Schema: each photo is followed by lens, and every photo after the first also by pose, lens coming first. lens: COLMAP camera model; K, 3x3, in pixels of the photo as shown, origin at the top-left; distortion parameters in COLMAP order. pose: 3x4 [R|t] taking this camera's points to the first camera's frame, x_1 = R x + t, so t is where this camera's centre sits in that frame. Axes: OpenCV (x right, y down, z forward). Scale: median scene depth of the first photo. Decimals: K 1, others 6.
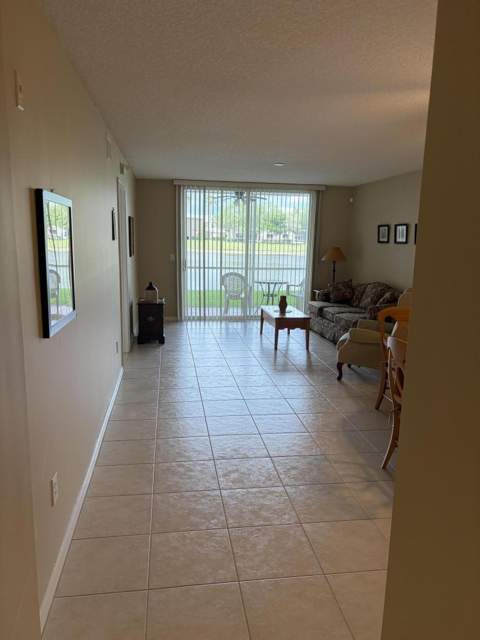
lens RADIAL K [[483.2, 0, 240.3], [0, 483.2, 324.1], [0, 0, 1]] dist [0.013936, -0.000041]
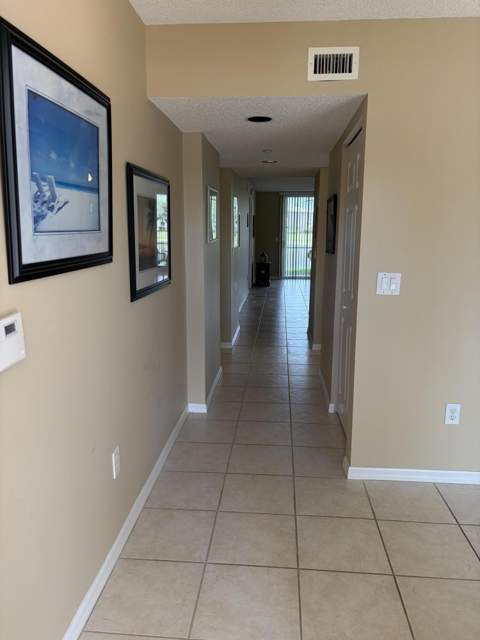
lens RADIAL K [[483.2, 0, 238.2], [0, 483.2, 317.4], [0, 0, 1]] dist [0.013936, -0.000041]
pose [[0.973495, 0.032128, -0.226442, 0.109670], [-0.031625, 0.999483, 0.005848, 0.118739], [0.226513, 0.001468, 0.974007, -0.609131]]
